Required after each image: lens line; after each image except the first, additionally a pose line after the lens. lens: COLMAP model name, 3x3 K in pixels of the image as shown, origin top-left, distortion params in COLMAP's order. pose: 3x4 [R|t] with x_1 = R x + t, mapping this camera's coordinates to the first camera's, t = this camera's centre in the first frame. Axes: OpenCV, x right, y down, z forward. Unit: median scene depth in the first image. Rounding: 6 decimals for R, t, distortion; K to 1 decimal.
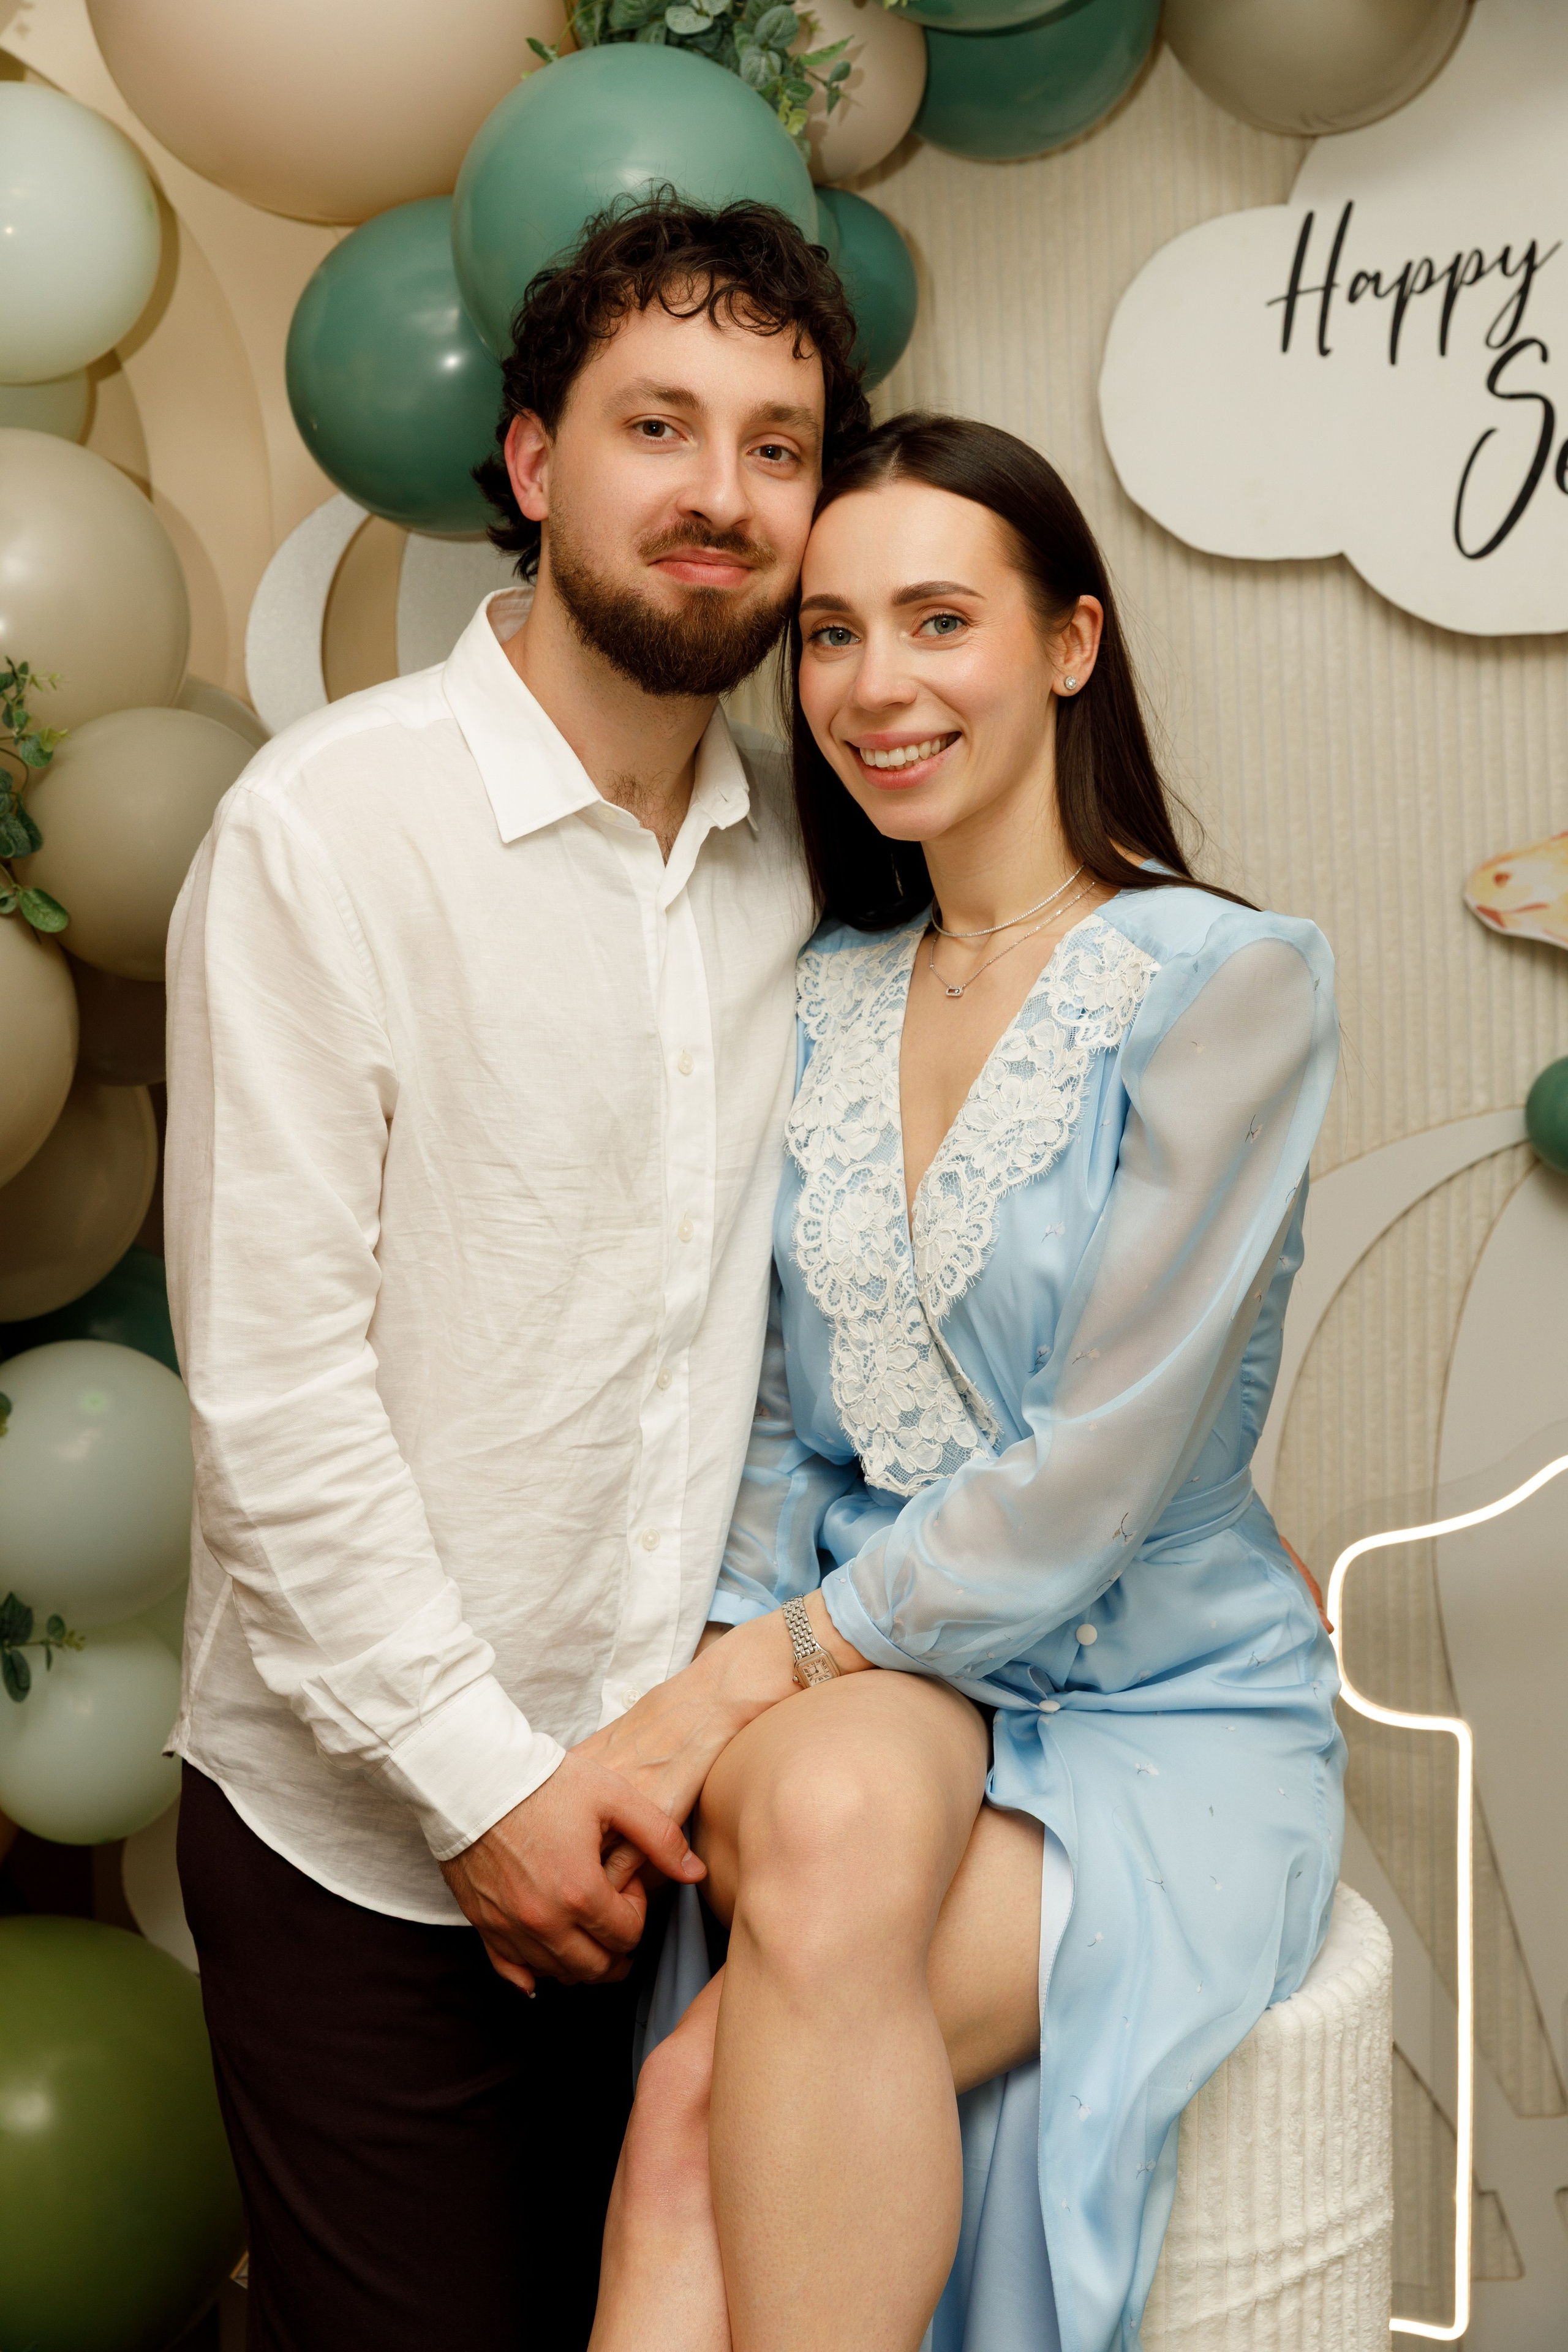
lens RADIAL K [[3471.7, 0, 791.0], [0, 3471.7, 1173.2], [0, 0, 1]] dist [0.011306, 0.000000]
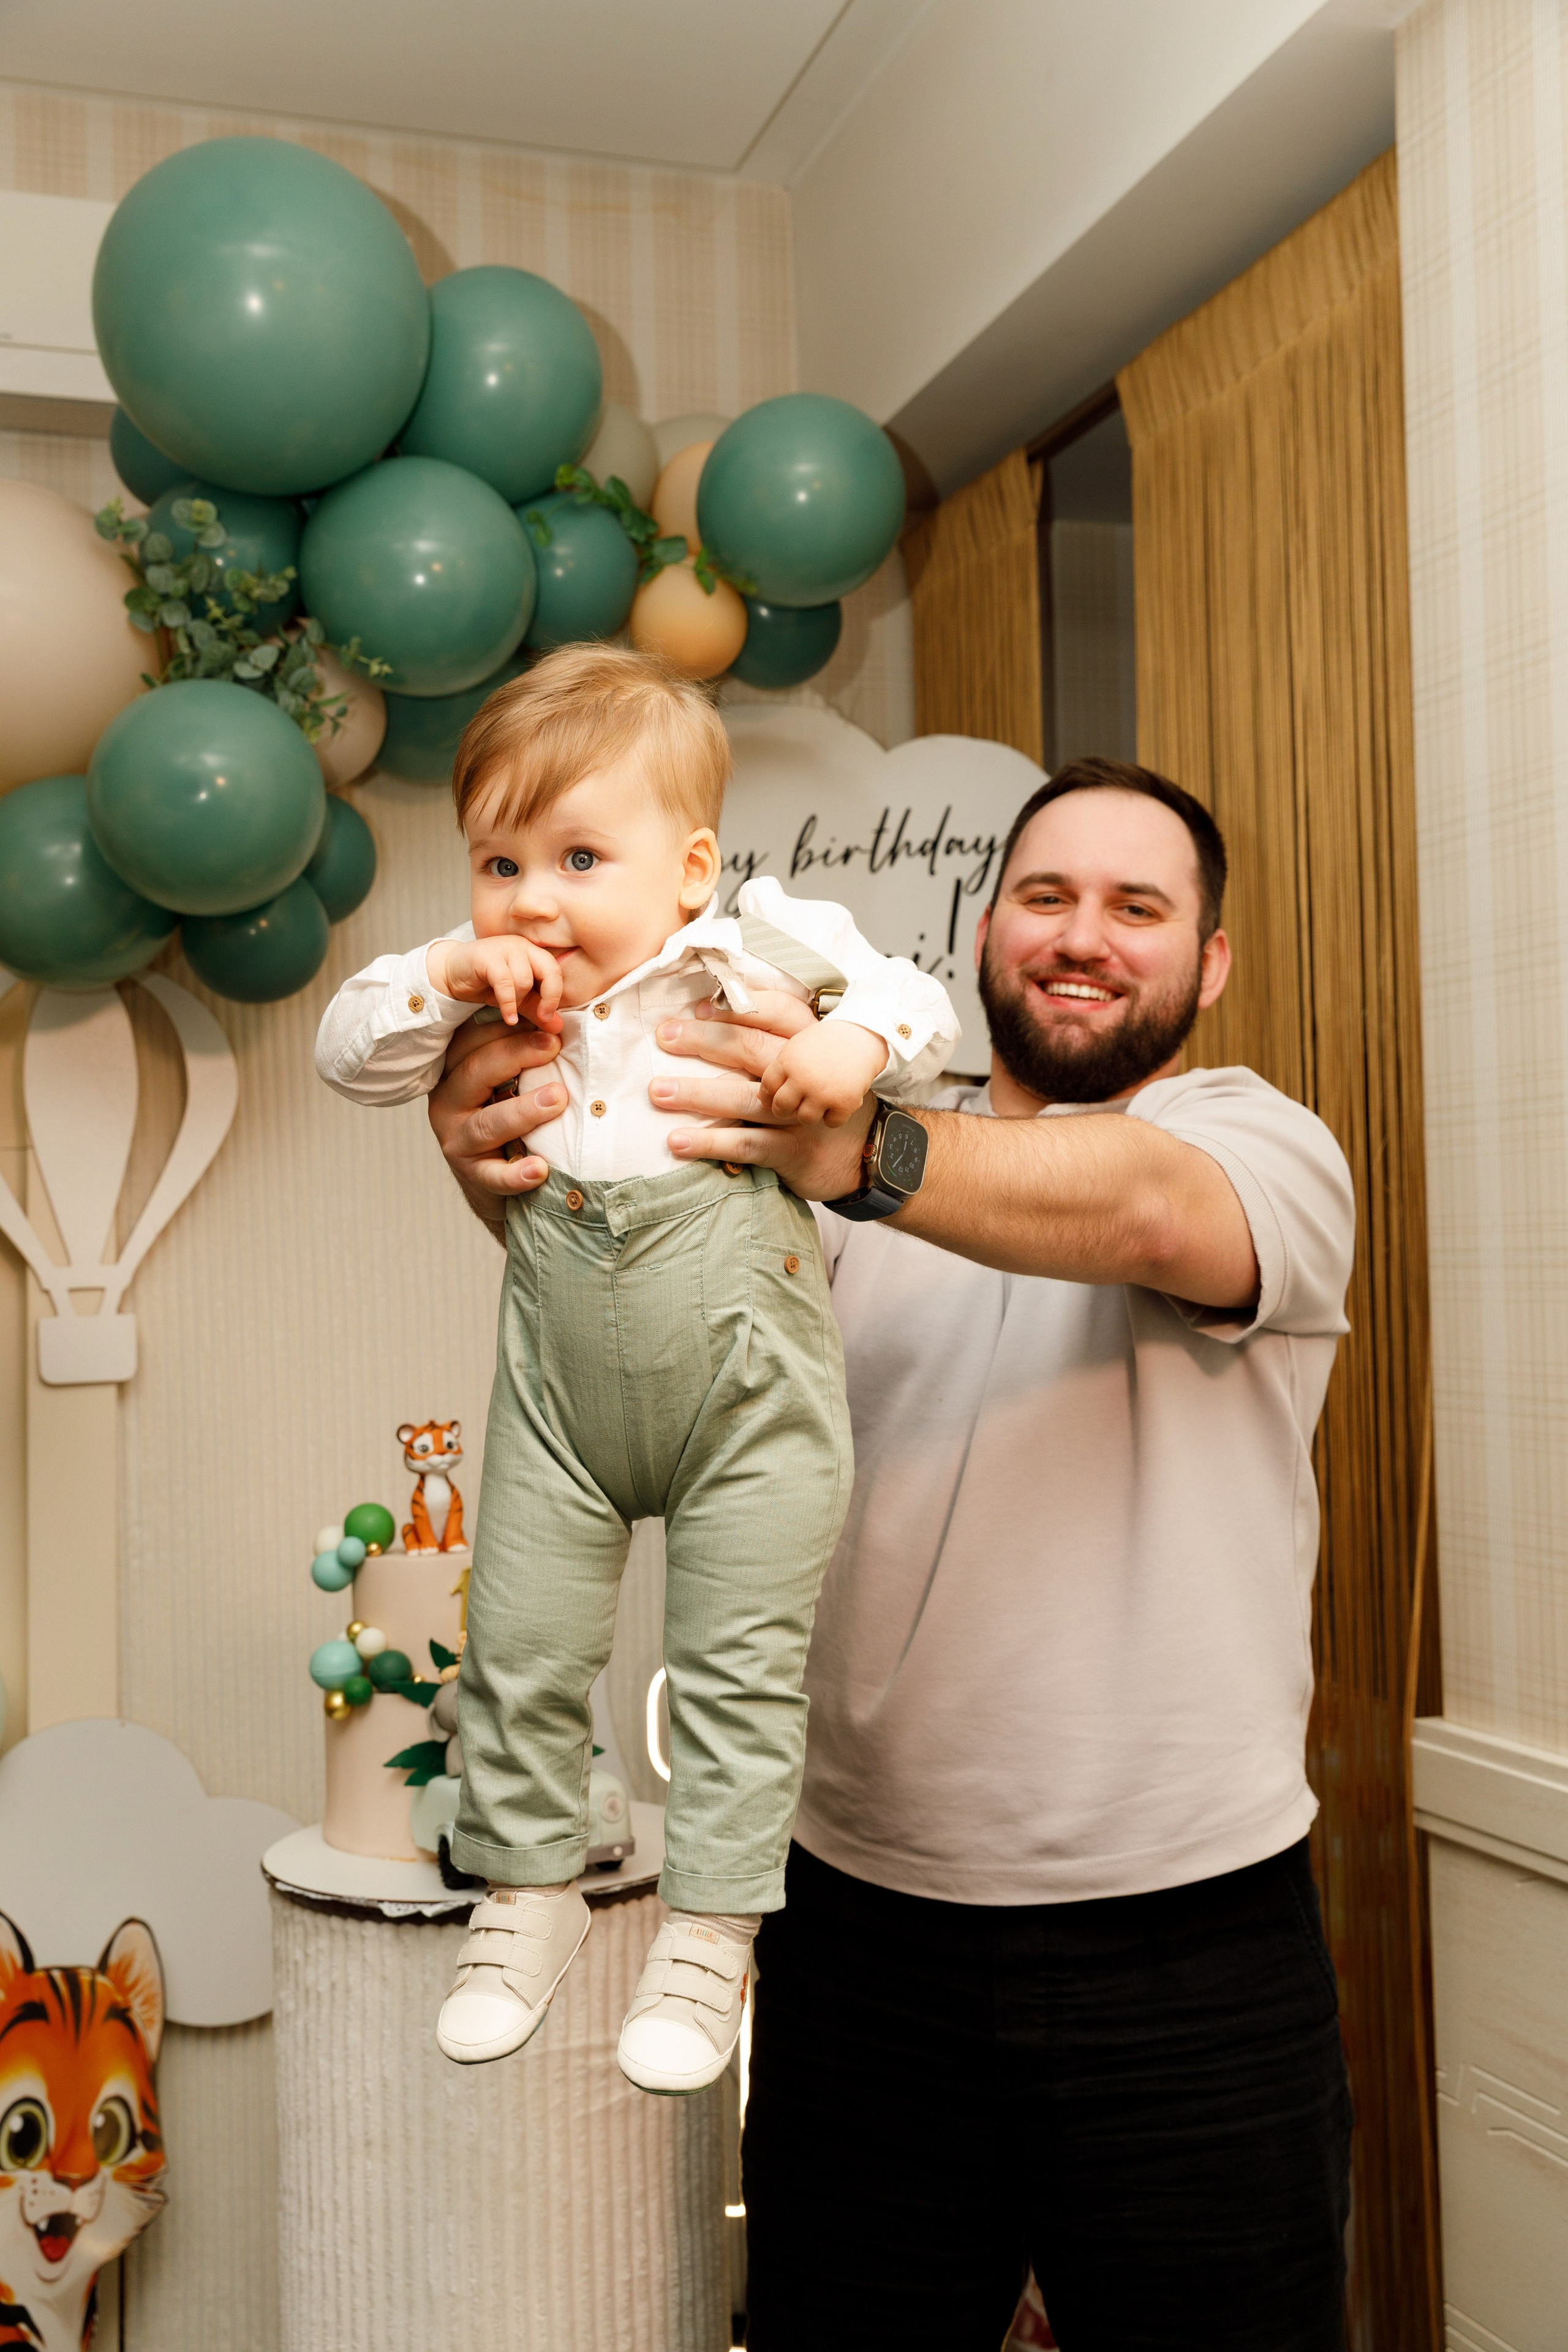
lens RADIAL K [[2411.9, 0, 785.1], [0, 2411.9, 1187.3], [0, 0, 1]] dist [-0.000330, 0.000000]
pose [[0.970341, 0.006480, 0.241651, -0.044642], [0.032906, 0.986795, -0.158596, 0.068531], [-0.239488, 0.161845, 0.957315, -0.064966]]
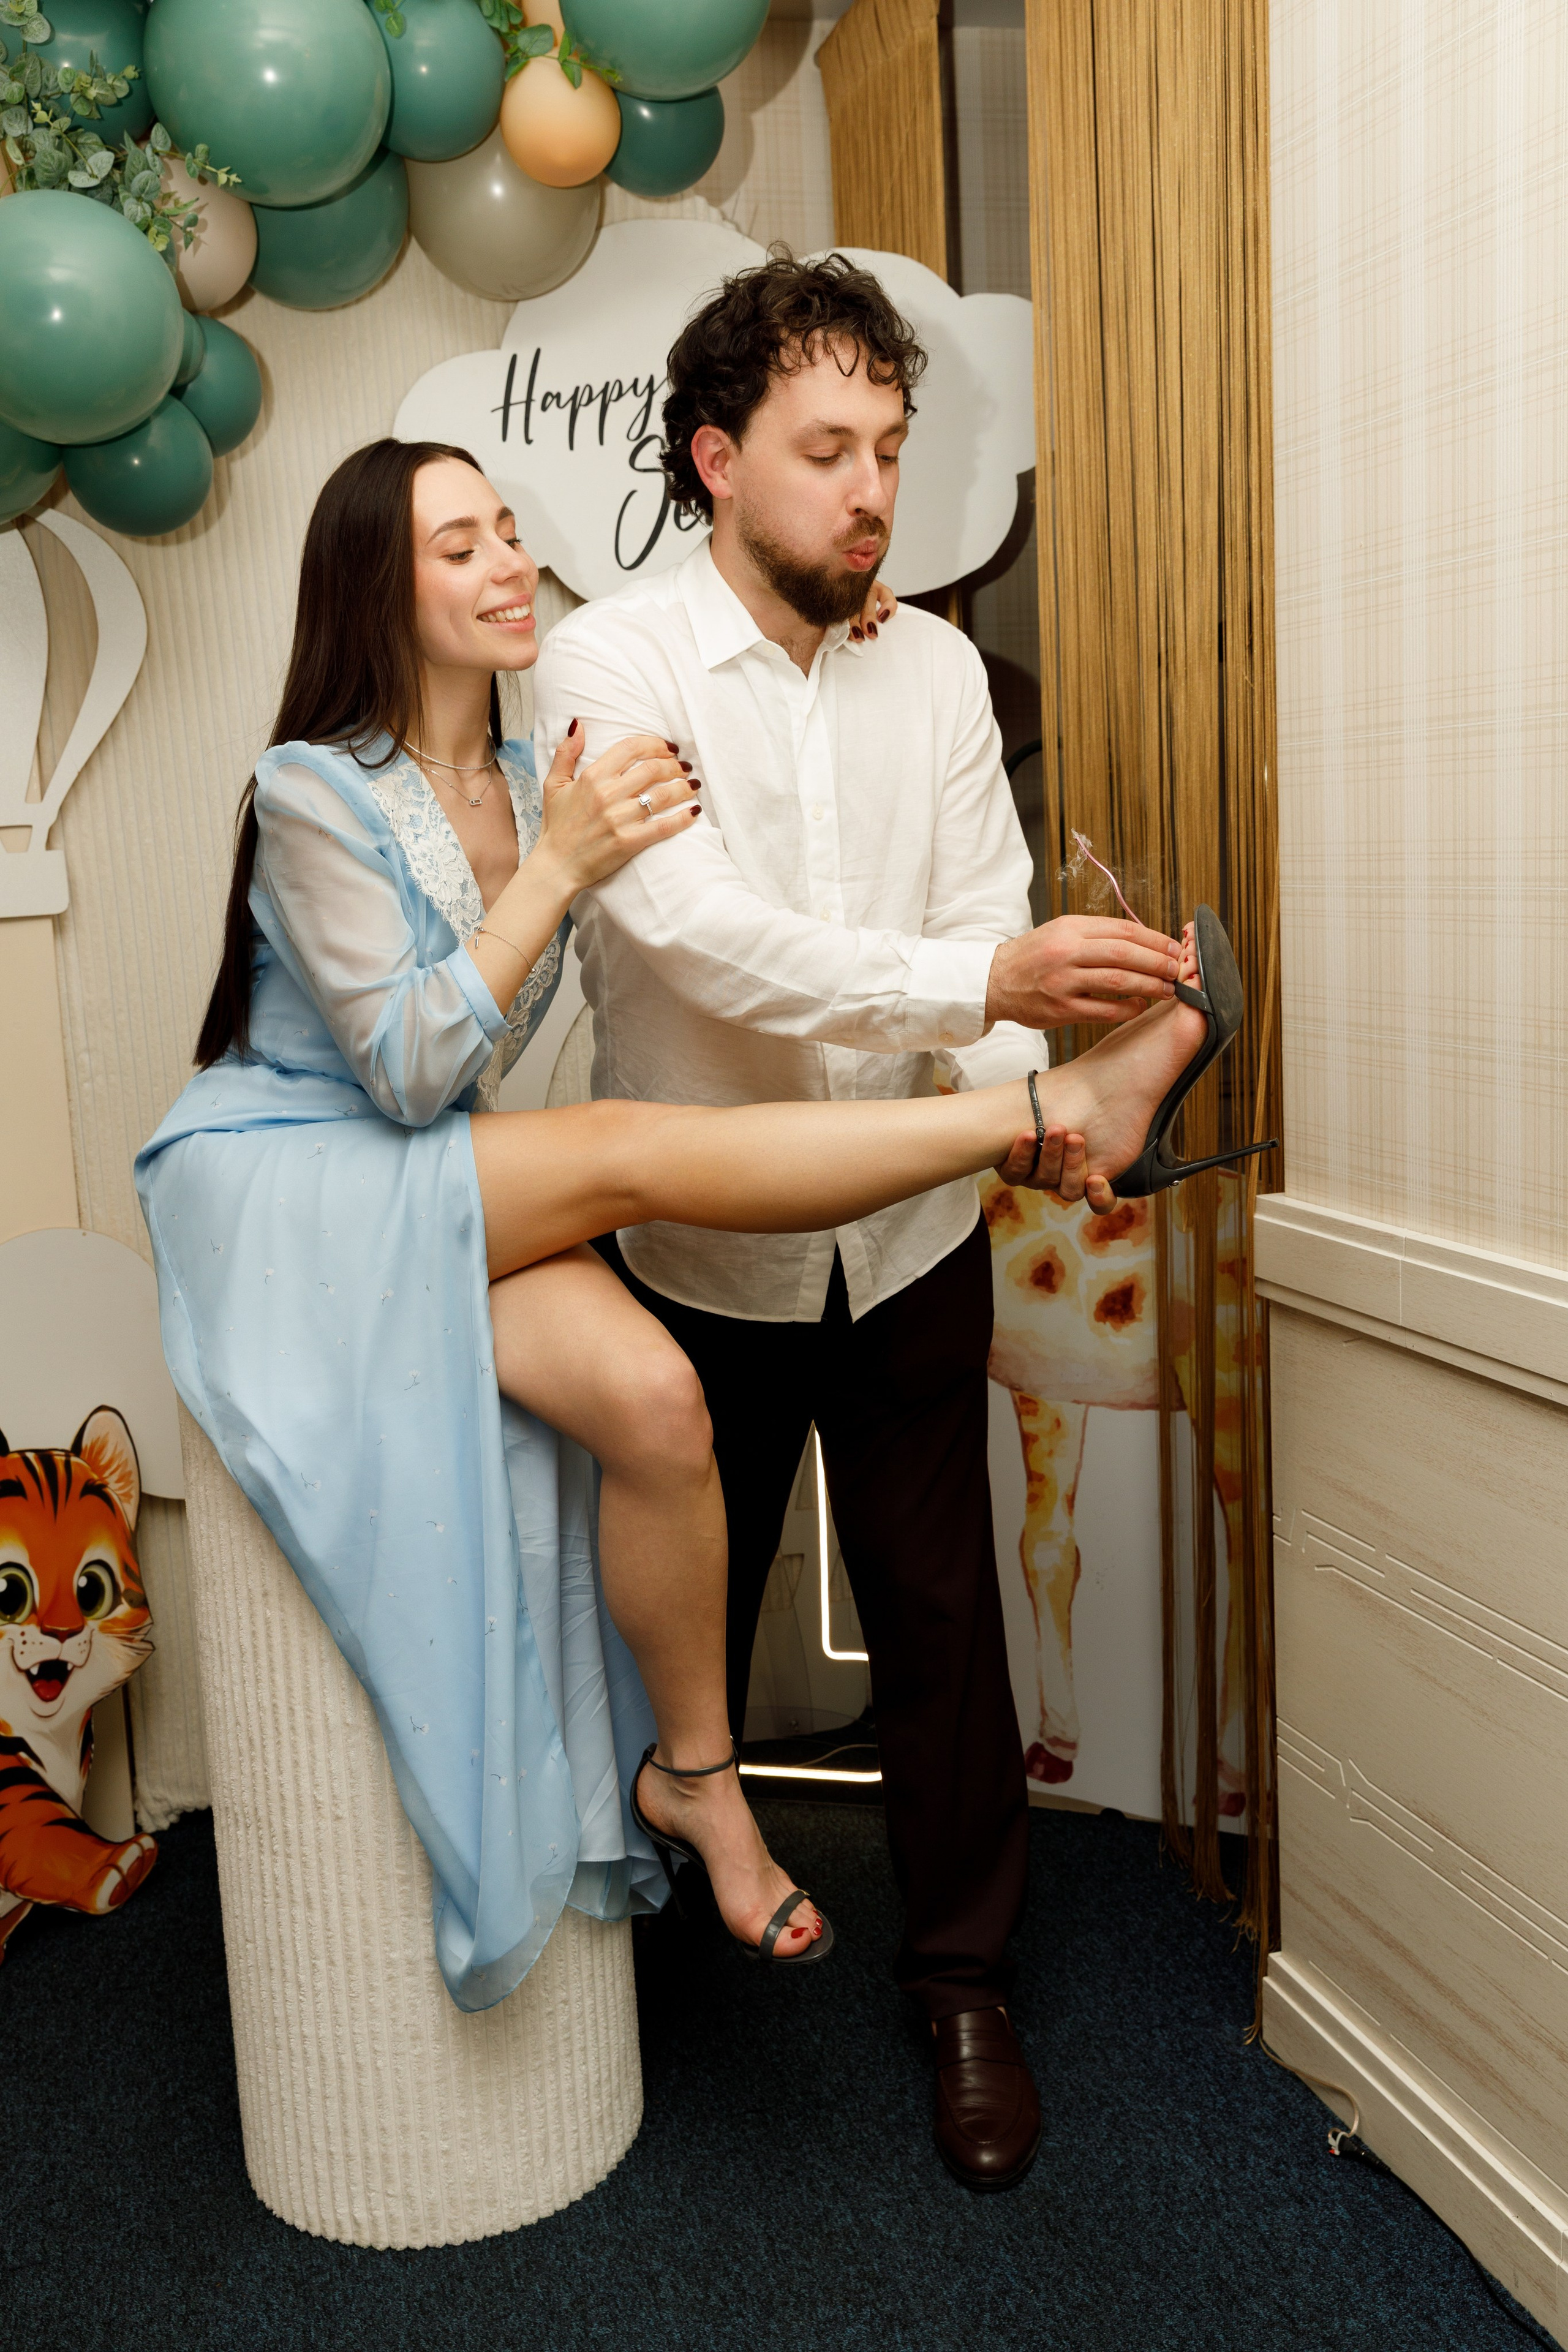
lens RADIAL K [[2165.1, 0, 770.2], [0, 2165.1, 1179.3], [0, 0, 1]] dist [0.004989, 0.000000]
pose [[0.976425, -0.059783, 0.207412, 0.033003], [0.055798, 0.998129, 0.025018, 0.089219], [-0.208519, -0.012855, 0.977934, -0.019312]]
